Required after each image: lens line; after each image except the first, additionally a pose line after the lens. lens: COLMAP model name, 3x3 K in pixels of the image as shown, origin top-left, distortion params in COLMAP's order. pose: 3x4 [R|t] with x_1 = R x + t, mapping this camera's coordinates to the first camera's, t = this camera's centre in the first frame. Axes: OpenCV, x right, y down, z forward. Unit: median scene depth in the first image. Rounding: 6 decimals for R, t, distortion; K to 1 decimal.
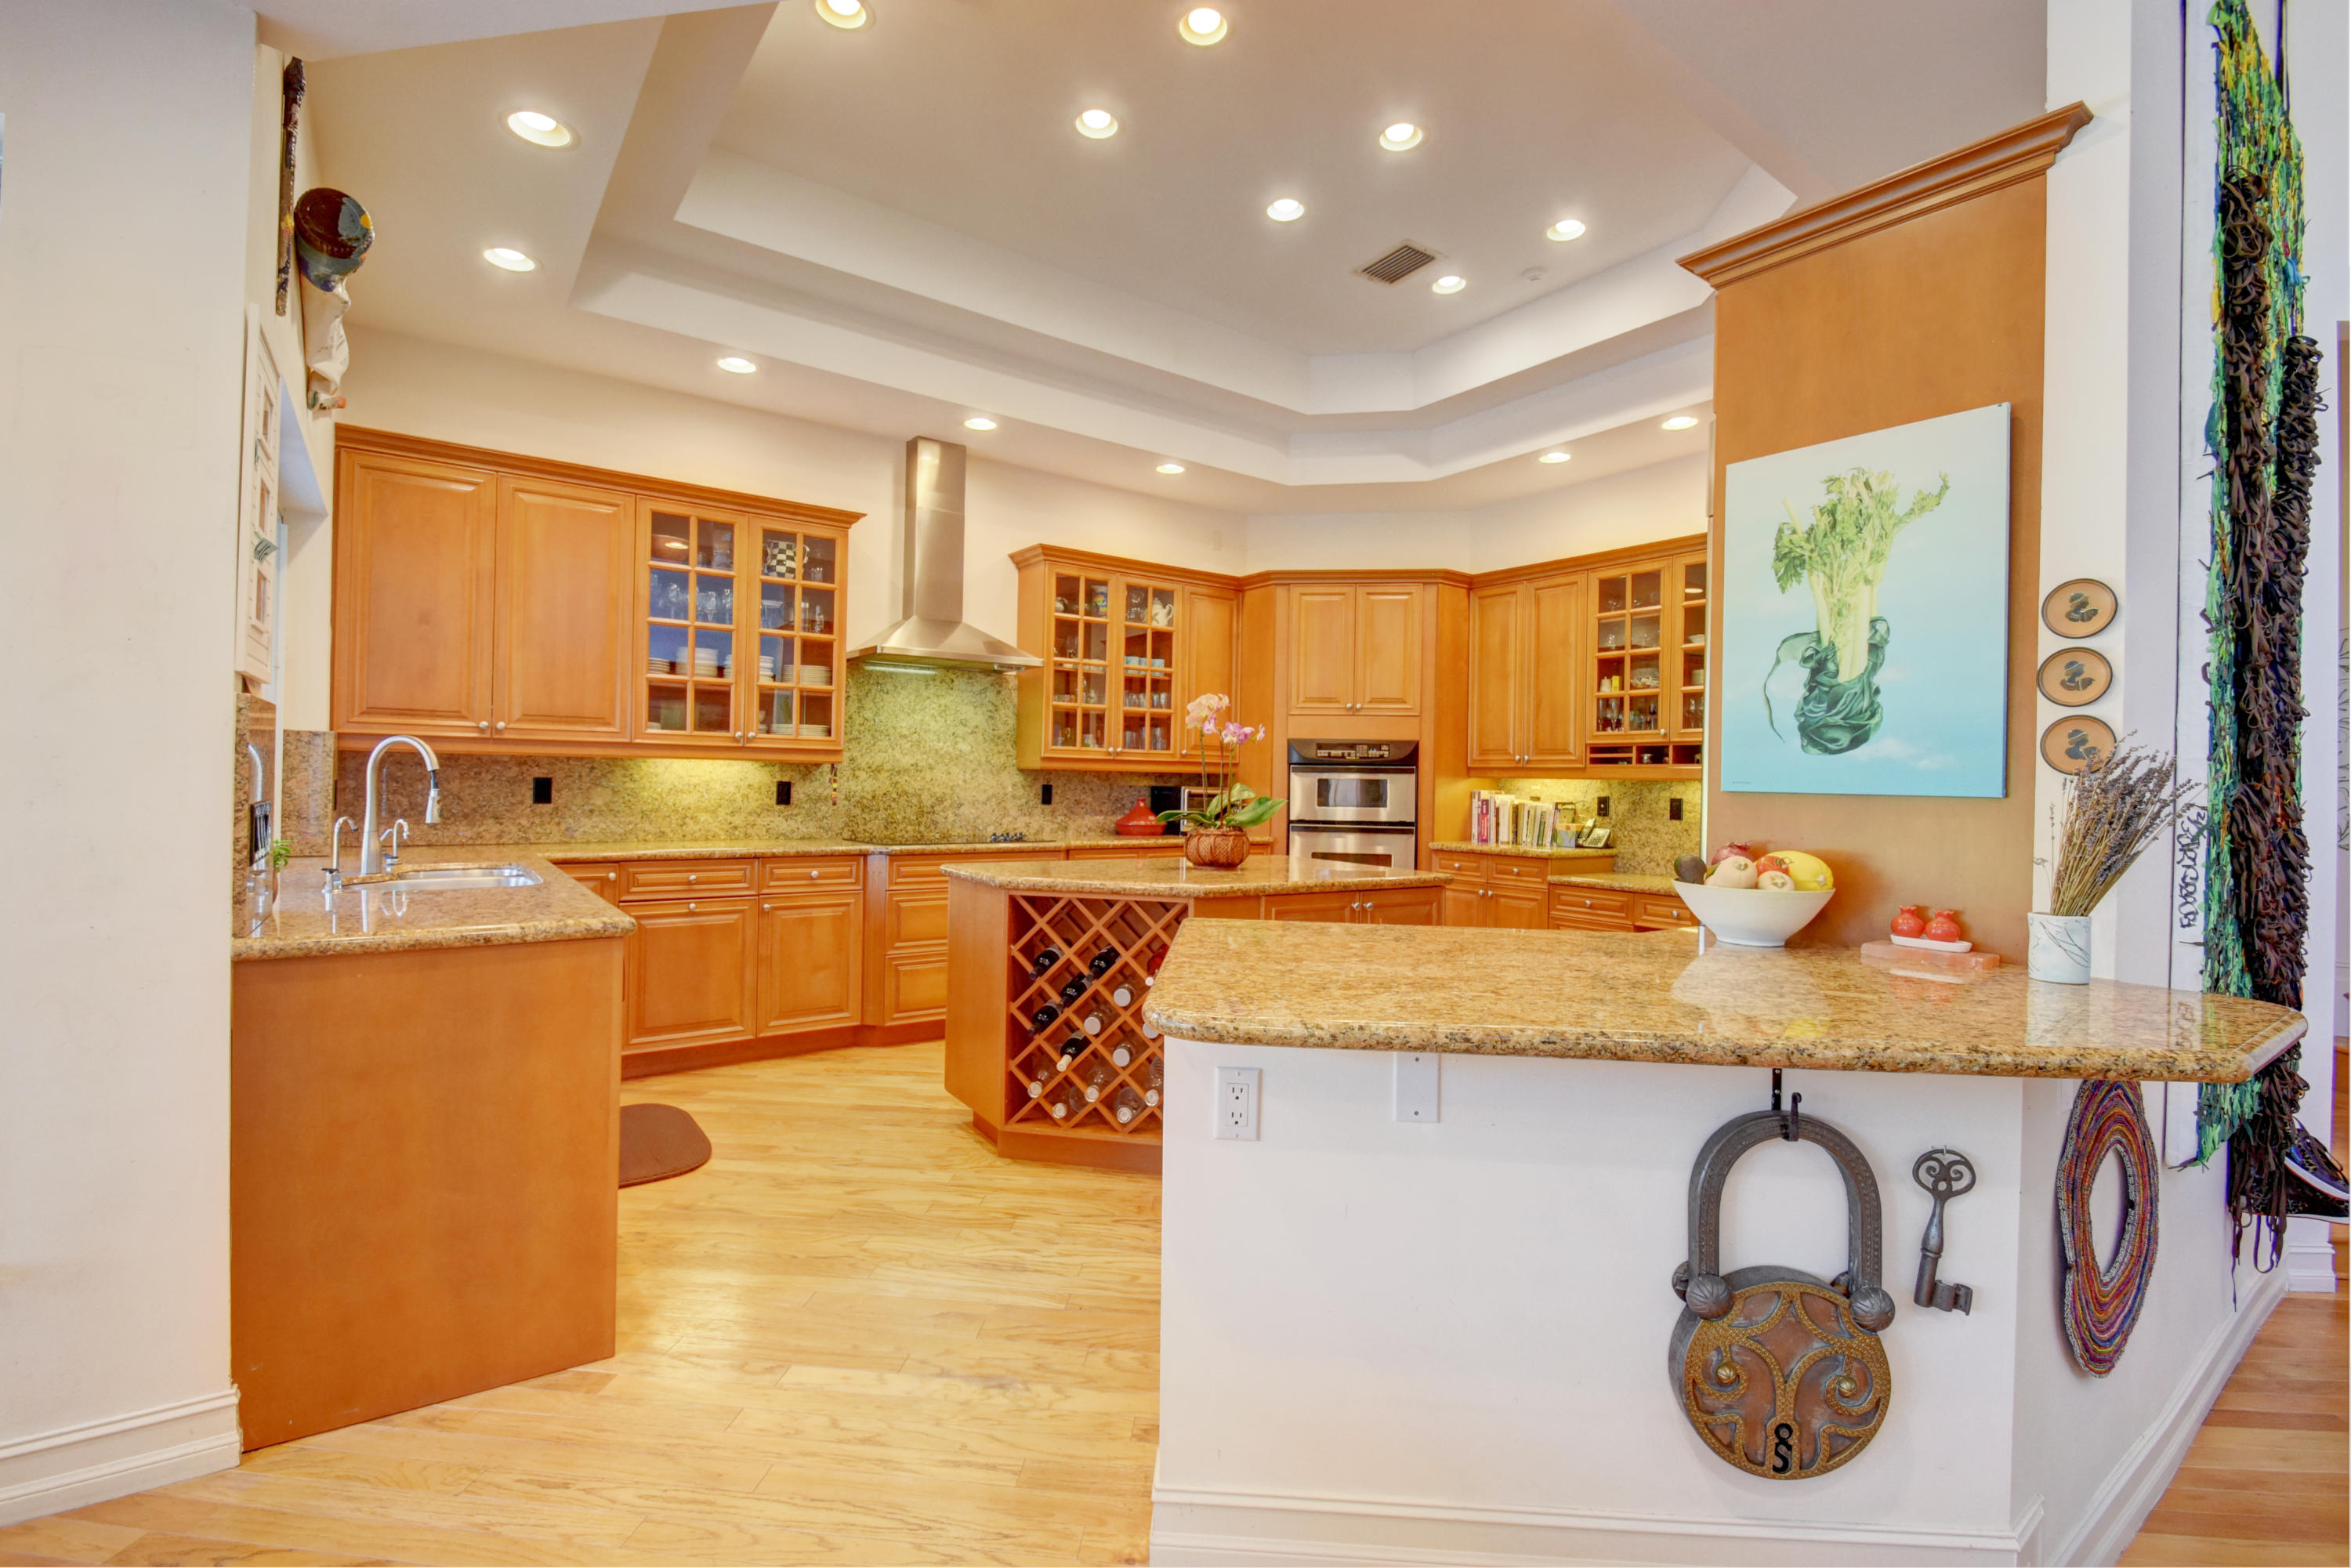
lens RADIAL K [[1032.6, 0, 1159.8], [0, 1032.6, 778.8], [0, 0, 1]] dist [-0.002088, -0.004257]
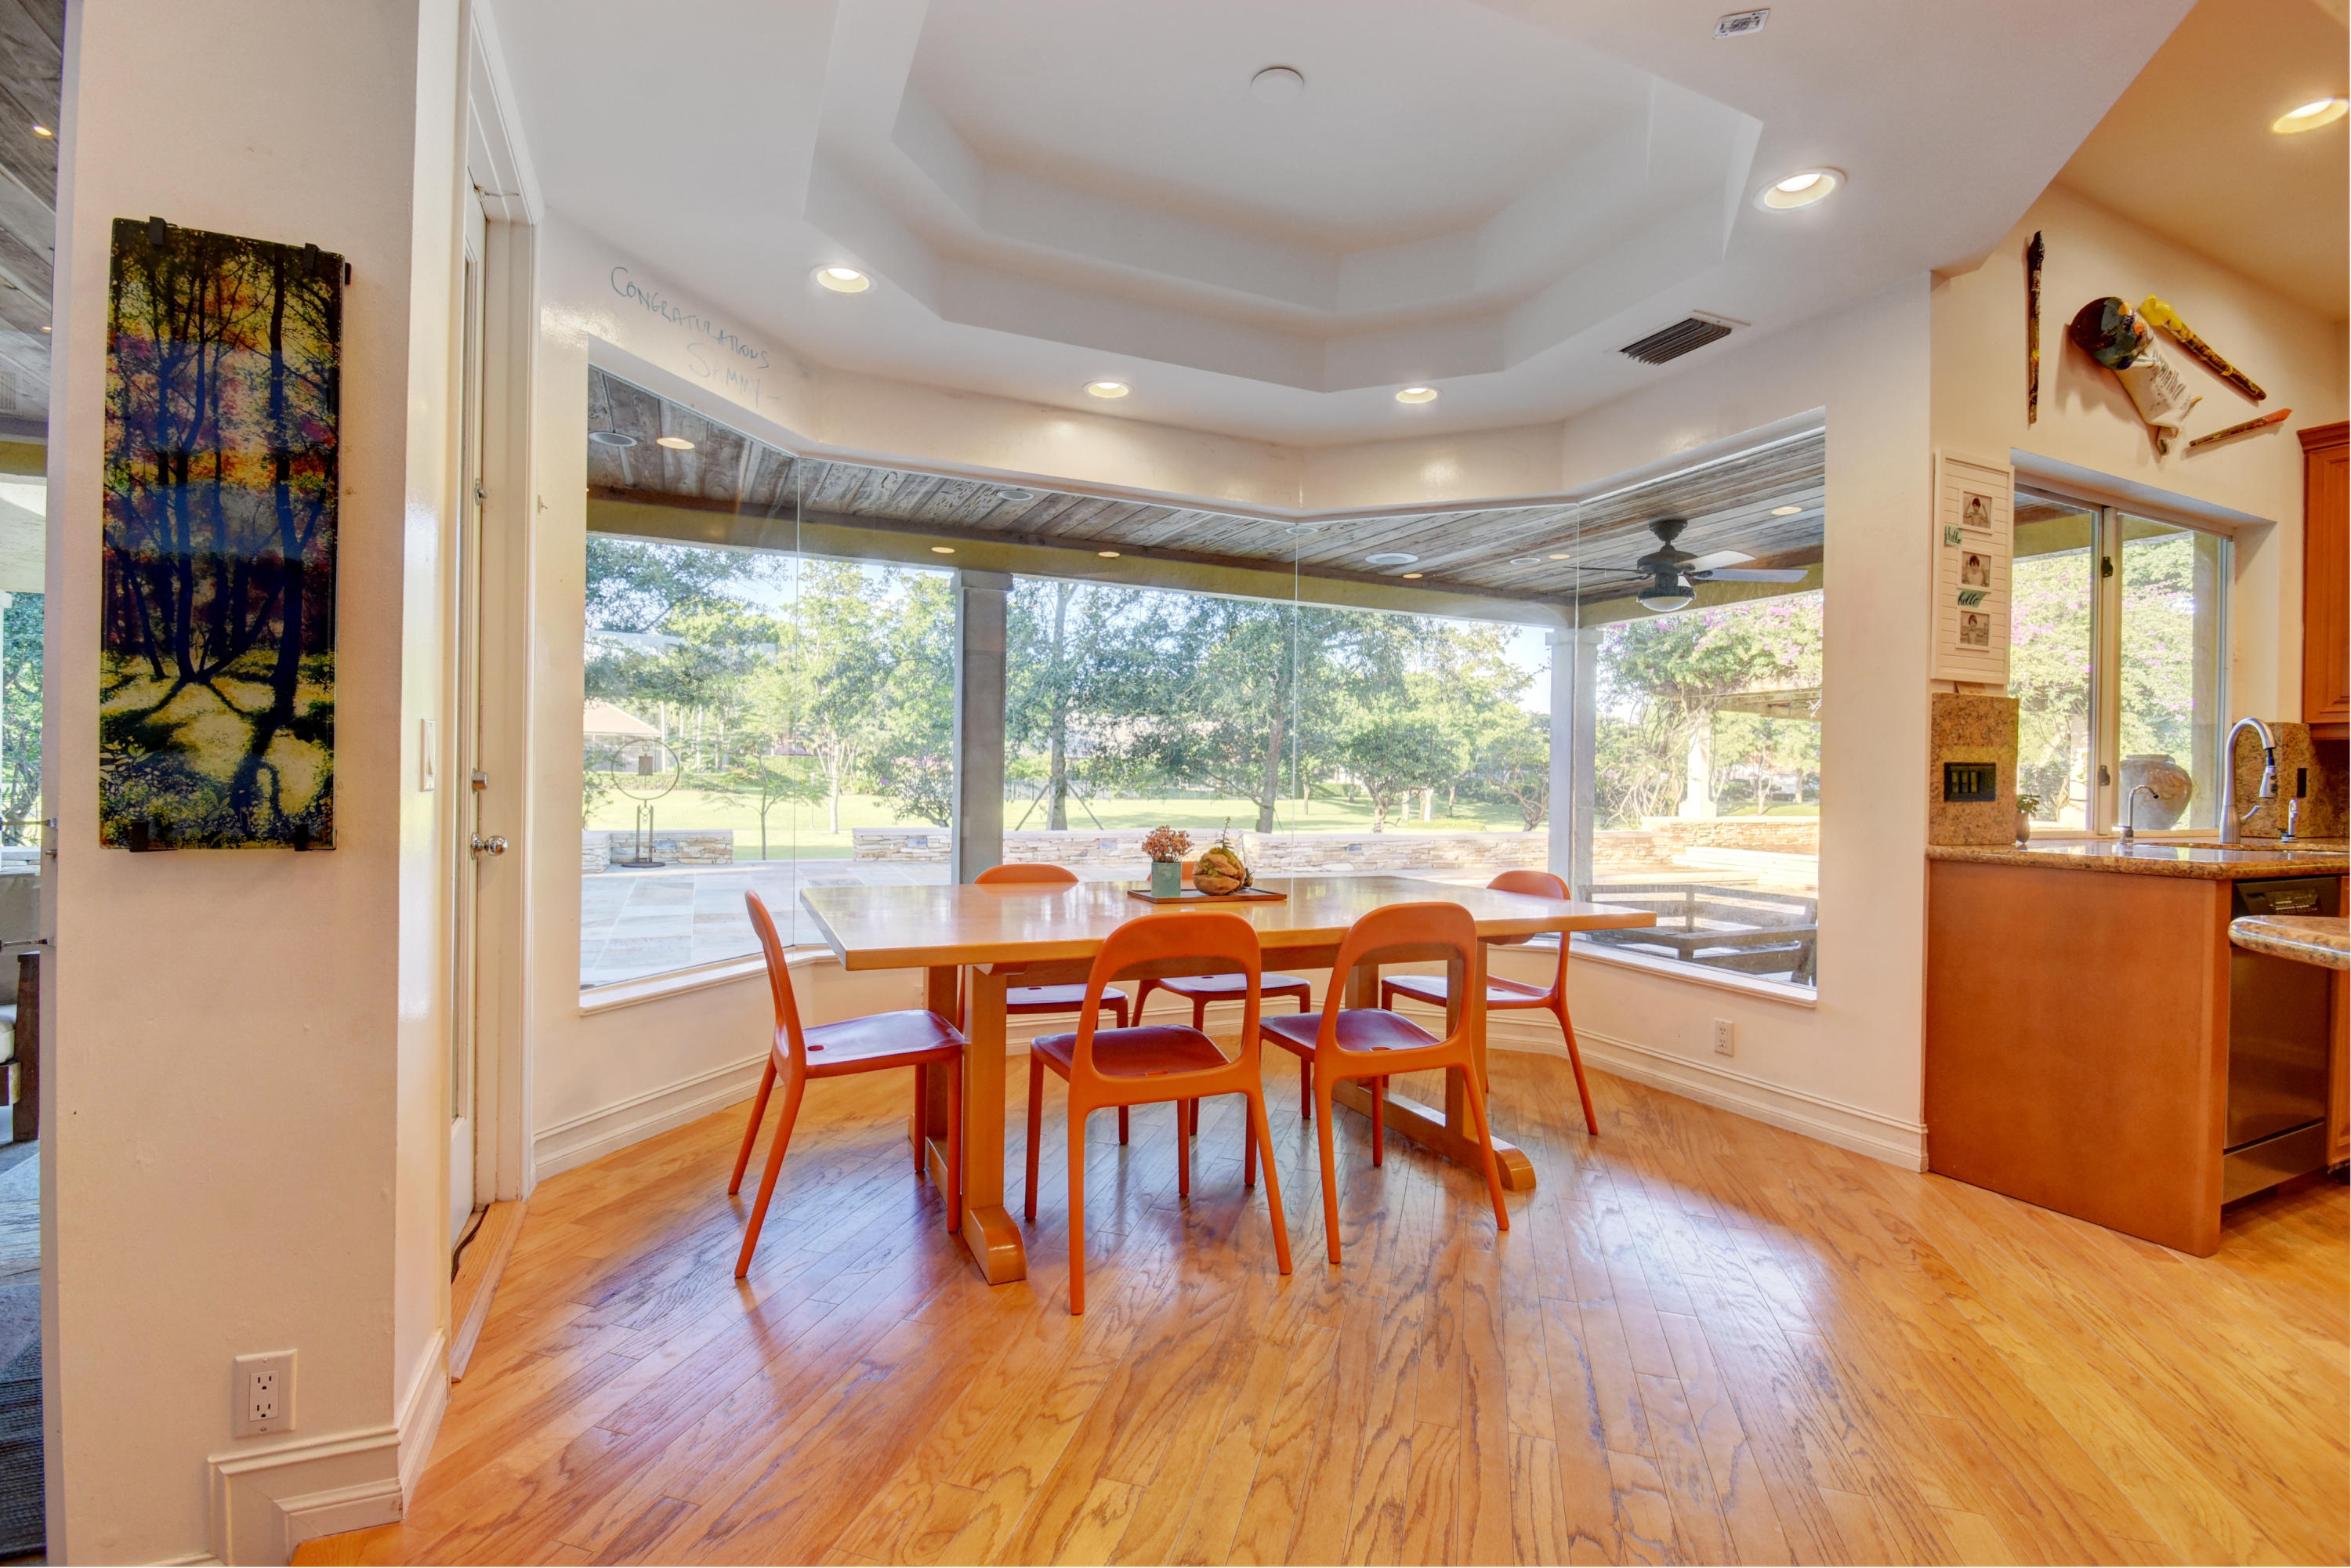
lens RADIAL K [[1032.6, 0, 1169.6], [0, 1032.6, 782.8], [0, 0, 1]] dist [-0.002088, -0.004257]
pose [[-0.189536, -0.021642, -0.981635, 0.312833], [-0.010800, 0.999743, -0.019956, 0.034431], [0.981814, 0.006819, -0.189721, 0.047094]]
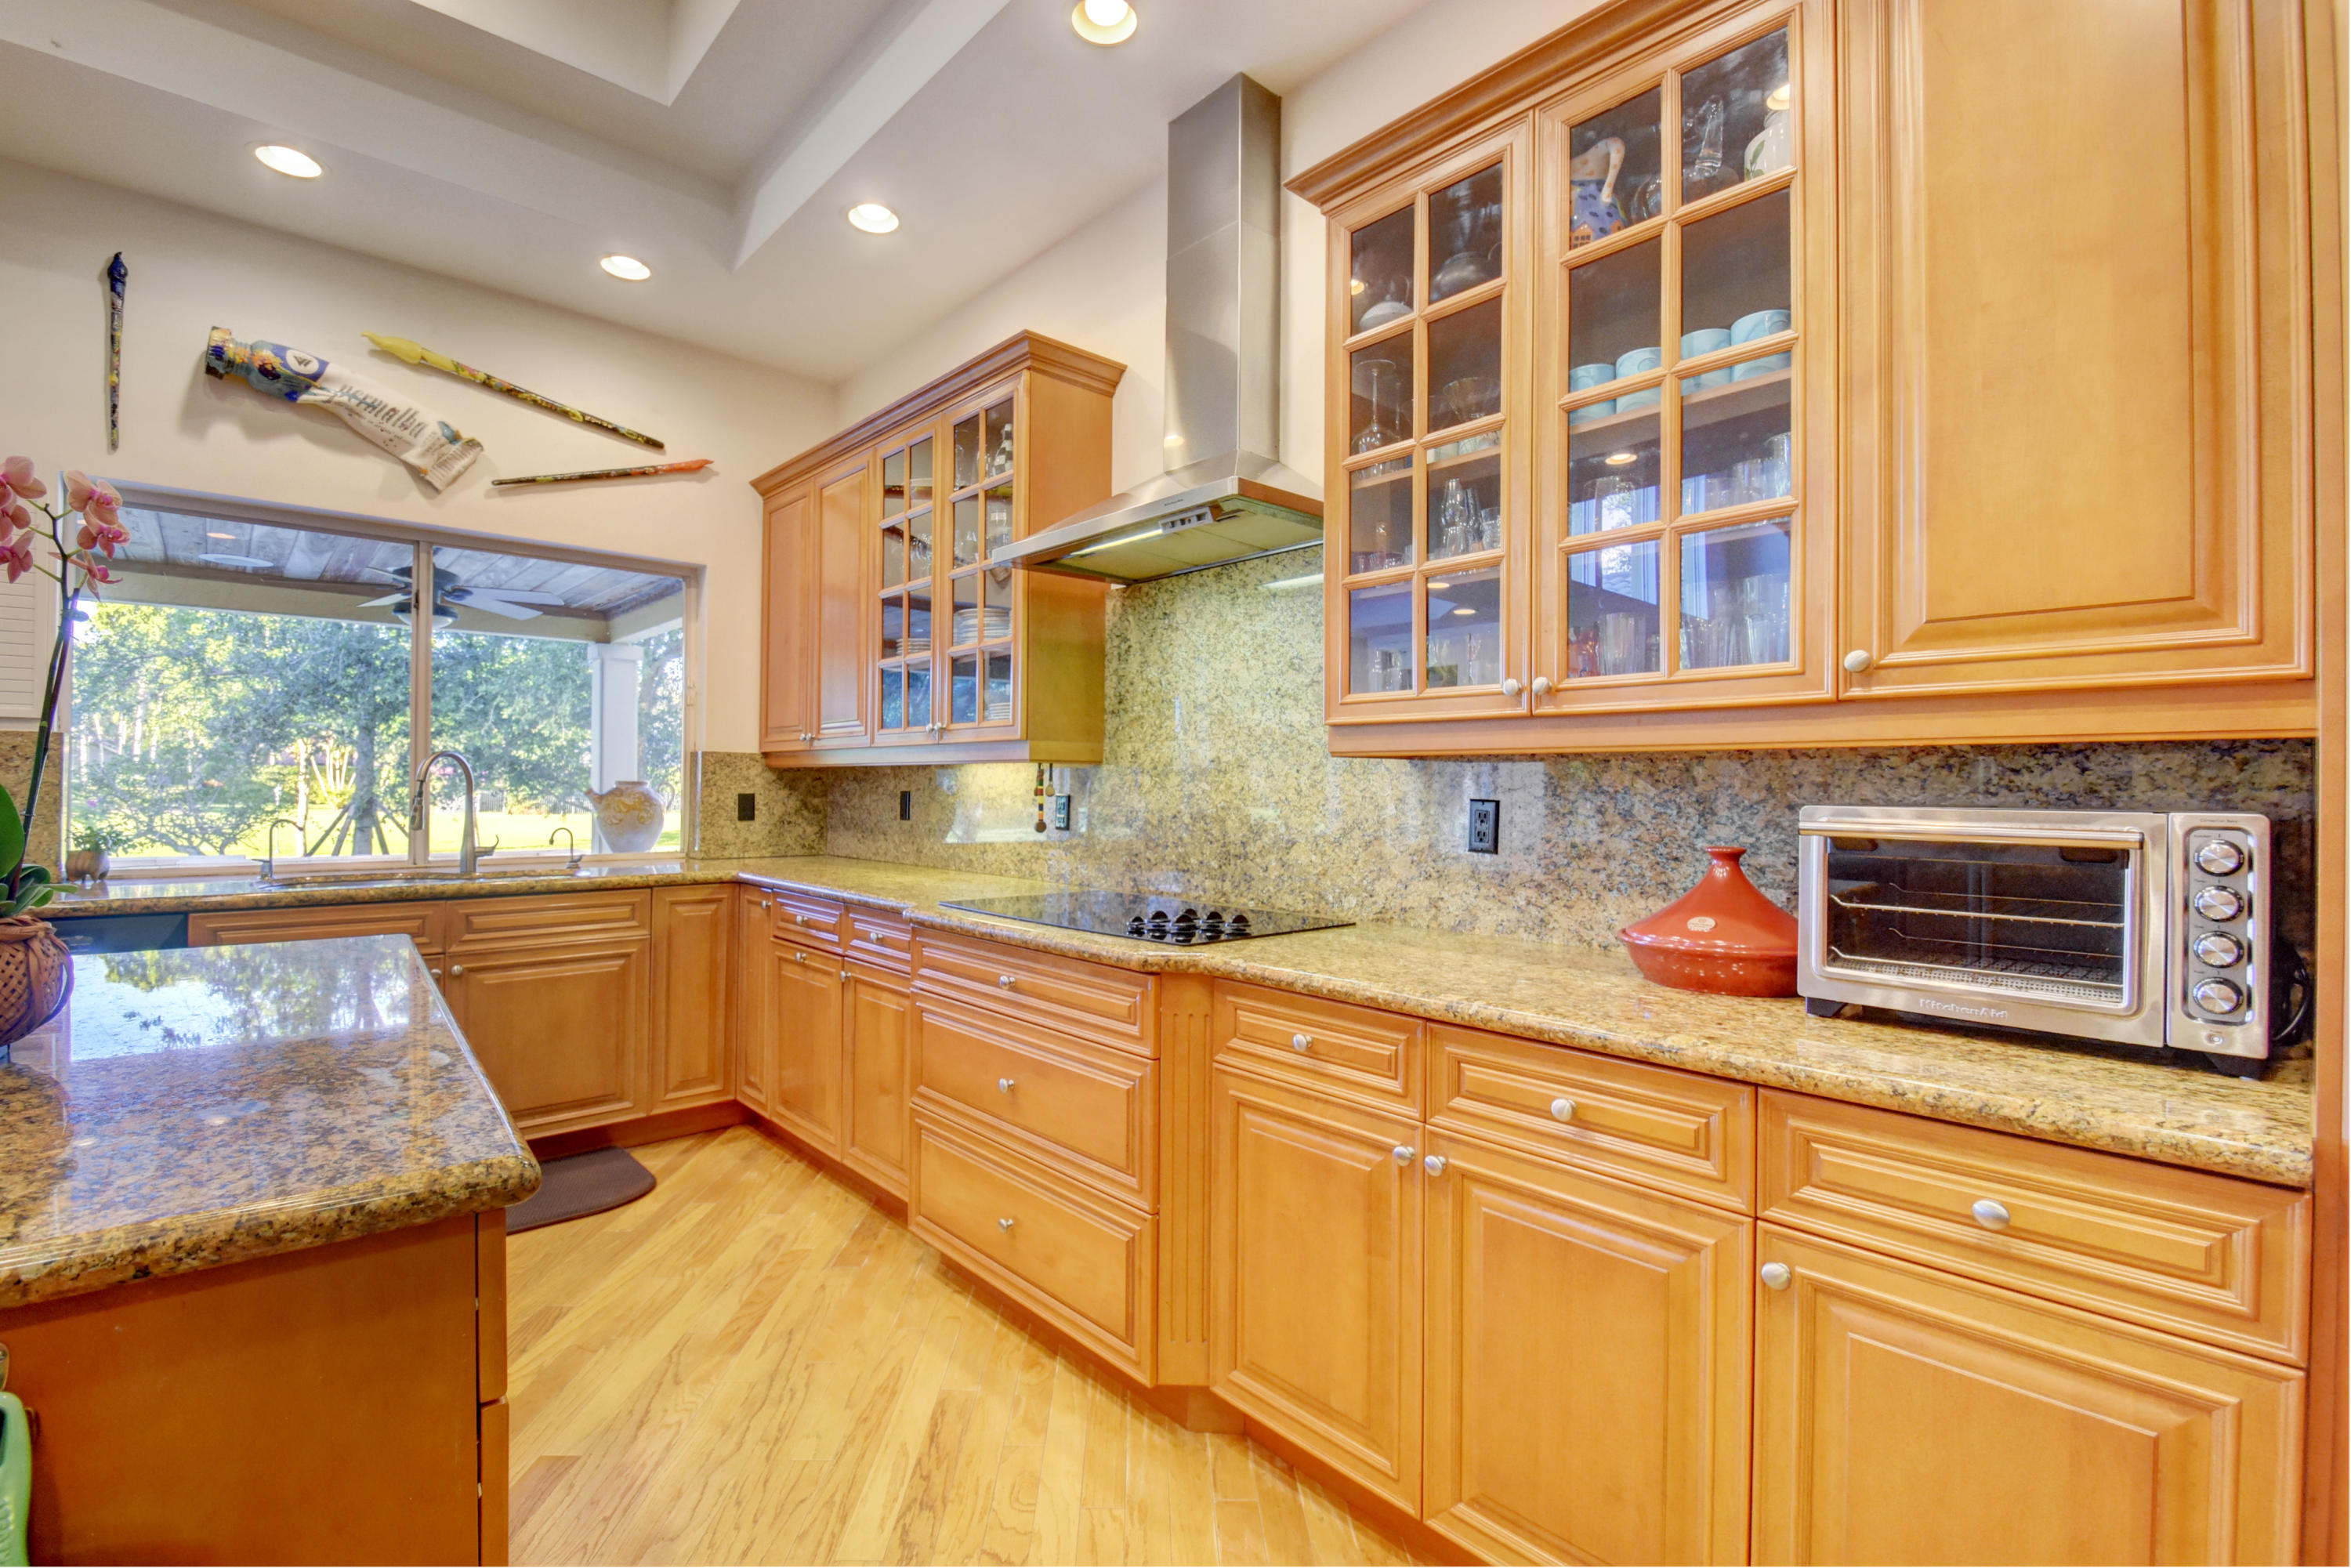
lens RADIAL K [[1032.6, 0, 1174.0], [0, 1032.6, 785.7], [0, 0, 1]] dist [-0.002088, -0.004257]
pose [[0.119811, -0.011709, -0.992728, 0.274187], [0.004356, 0.999927, -0.011268, 0.004740], [0.992787, -0.002974, 0.119853, 0.948035]]
